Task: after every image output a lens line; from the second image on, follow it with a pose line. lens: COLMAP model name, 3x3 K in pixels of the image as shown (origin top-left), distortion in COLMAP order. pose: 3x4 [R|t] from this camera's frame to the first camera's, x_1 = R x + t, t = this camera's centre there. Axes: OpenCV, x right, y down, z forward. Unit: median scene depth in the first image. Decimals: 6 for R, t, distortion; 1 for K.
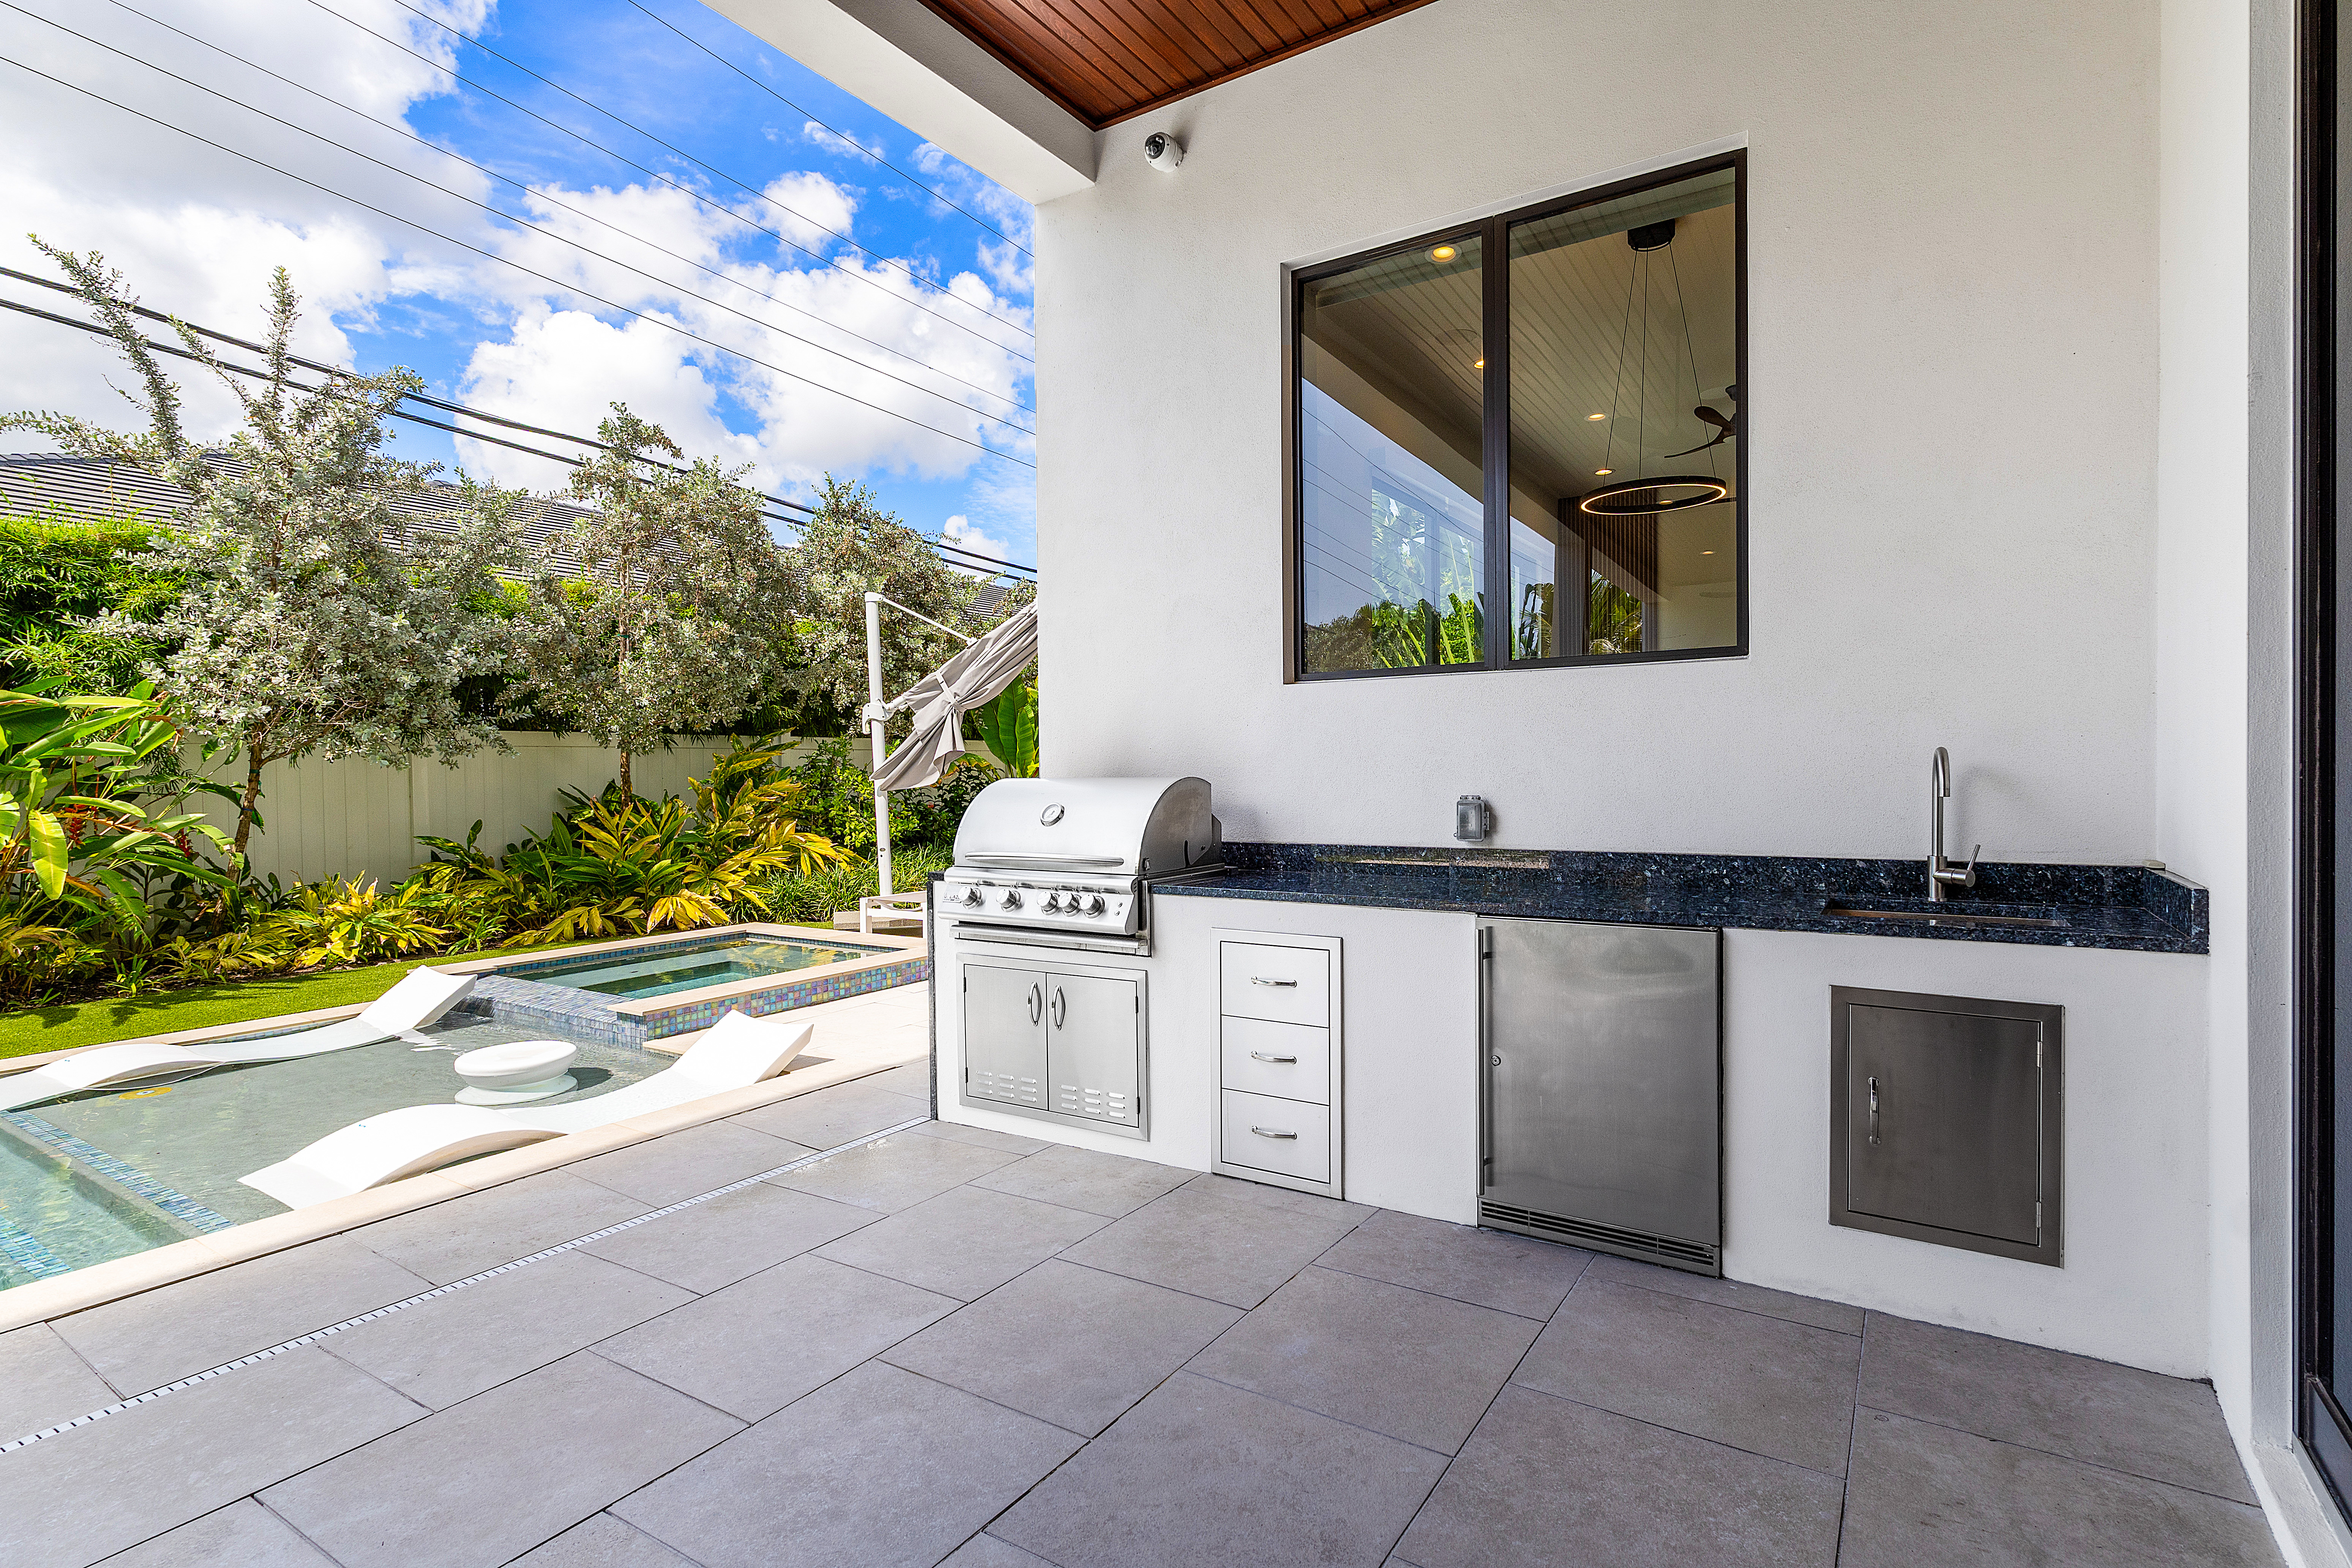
lens RADIAL K [[1205.5, 0, 1182.1], [0, 1205.5, 770.8], [0, 0, 1]] dist [-0.000886, -0.000137]
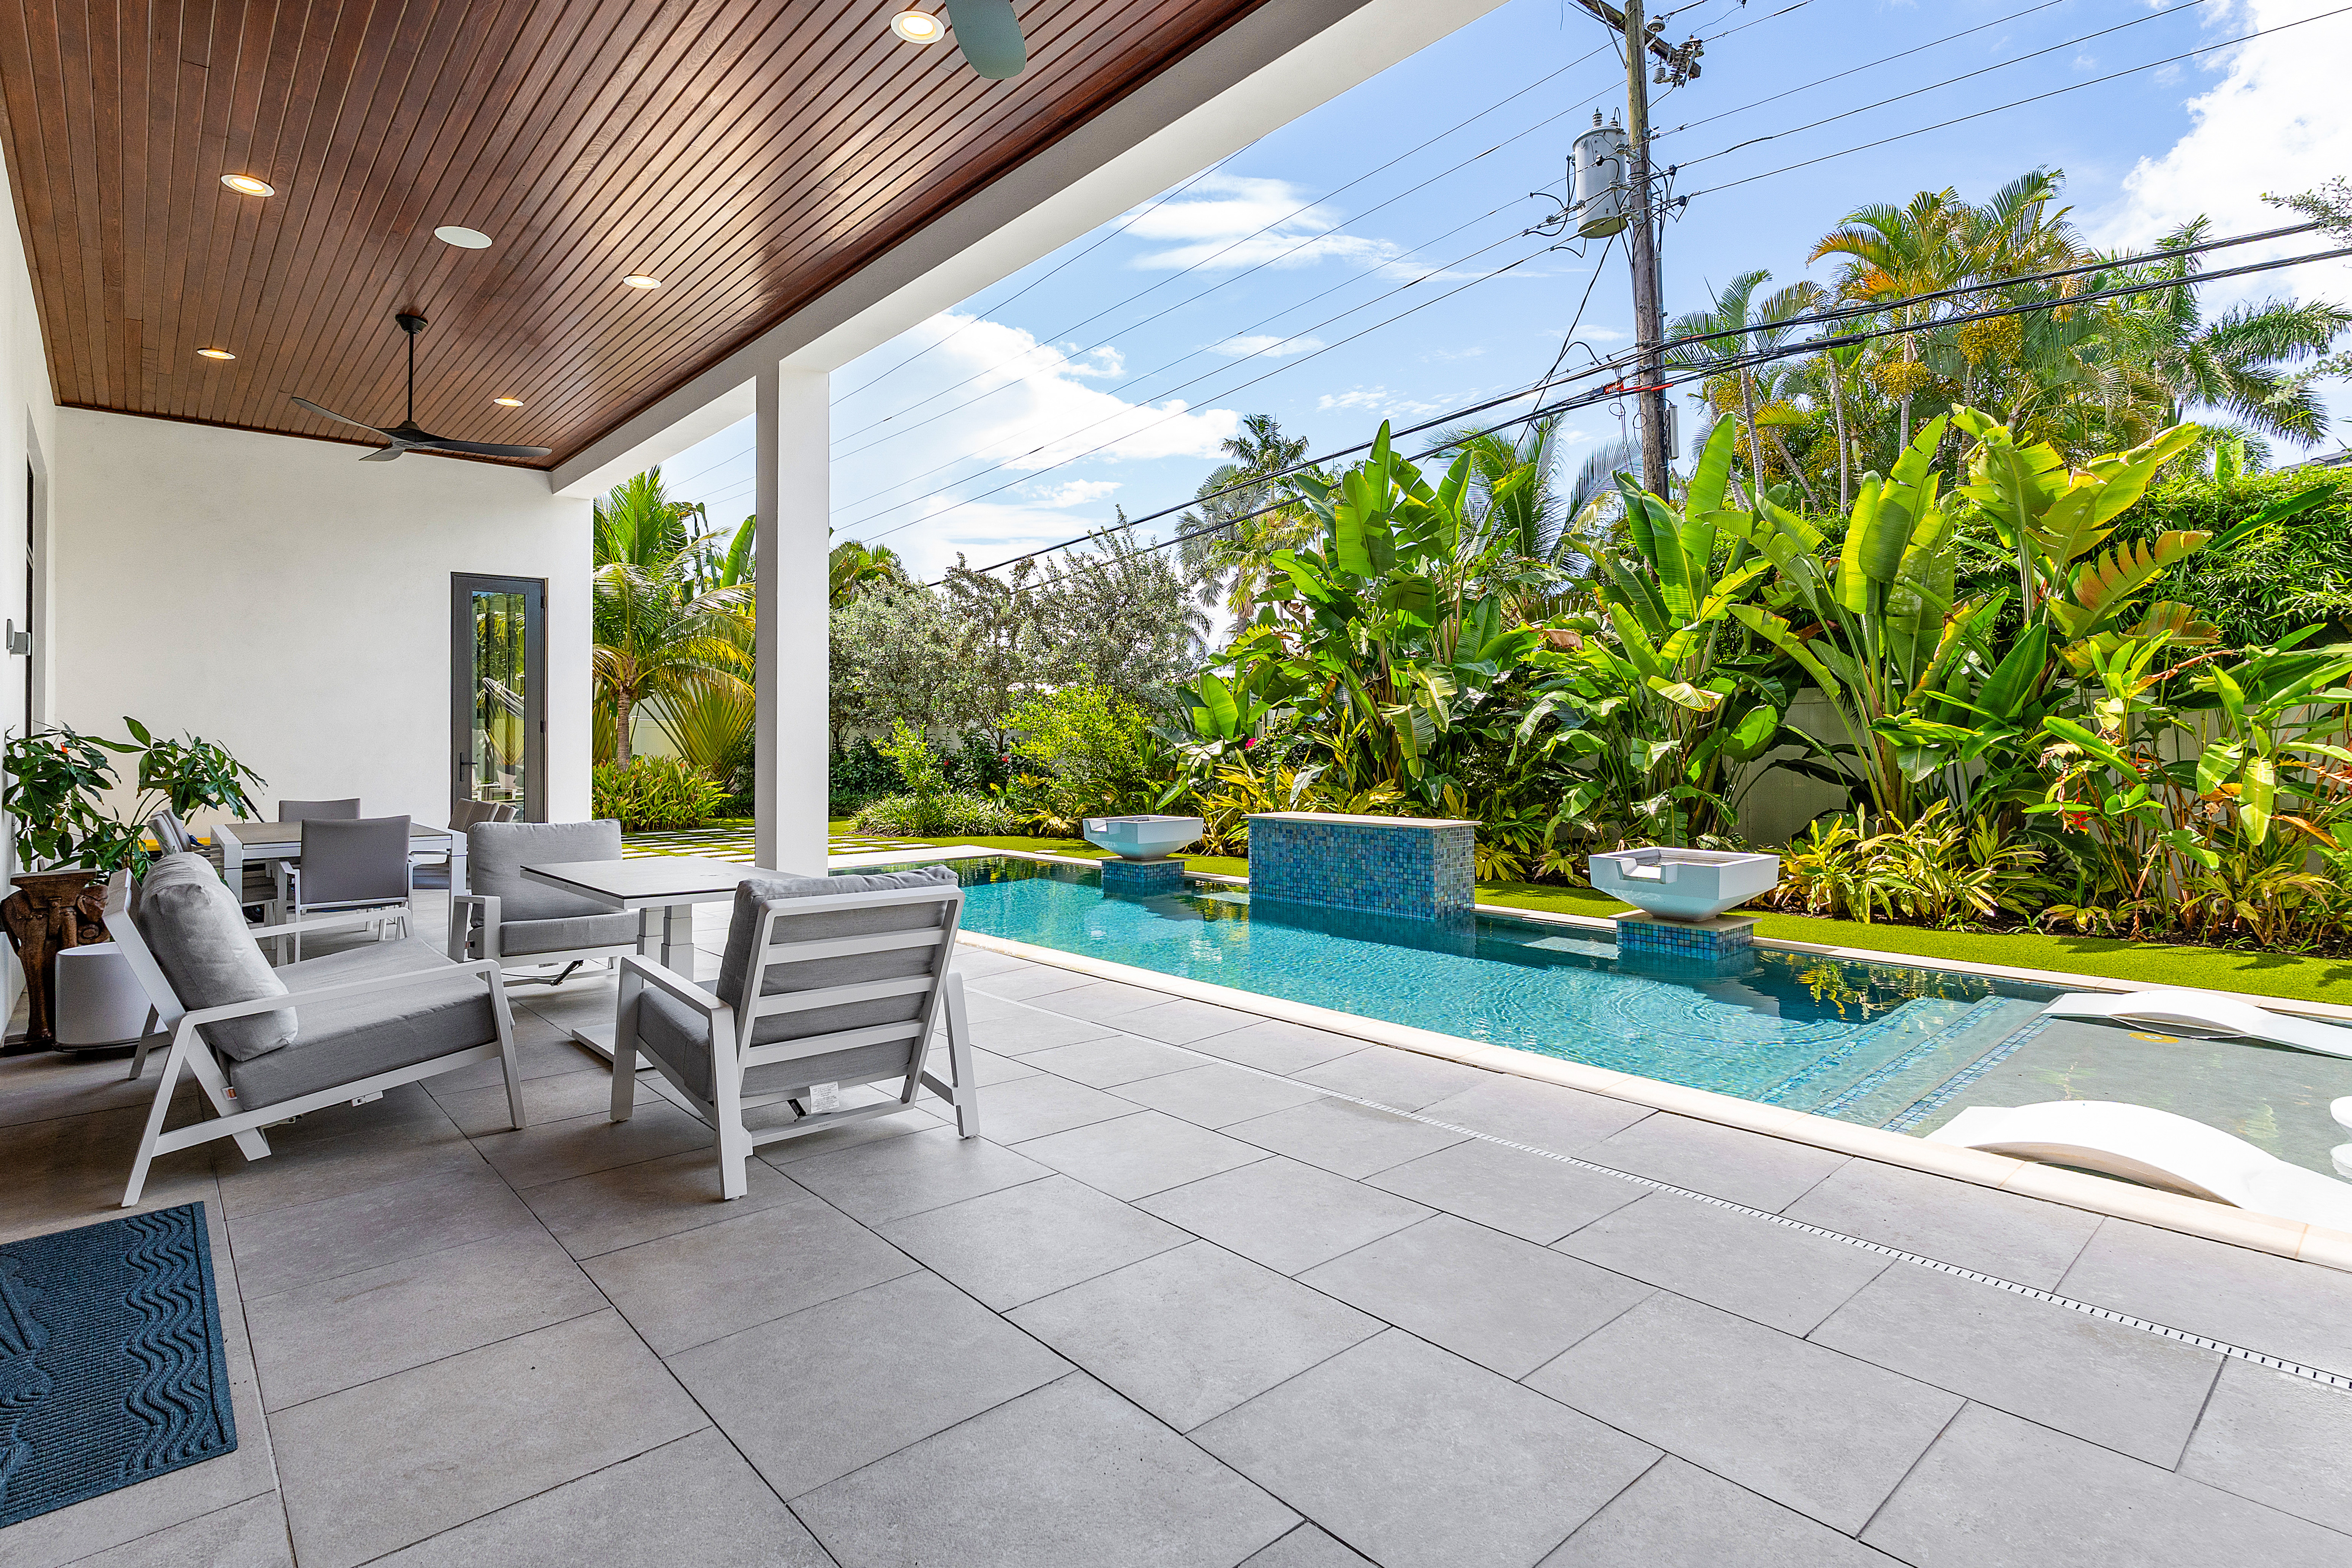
lens RADIAL K [[1205.4, 0, 1213.8], [0, 1205.4, 731.0], [0, 0, 1]] dist [-0.000886, -0.000137]
pose [[-0.283881, 0.007506, -0.958830, 0.499603], [0.010345, 0.999935, 0.004765, -0.007420], [0.958804, -0.008566, -0.283940, 0.771585]]
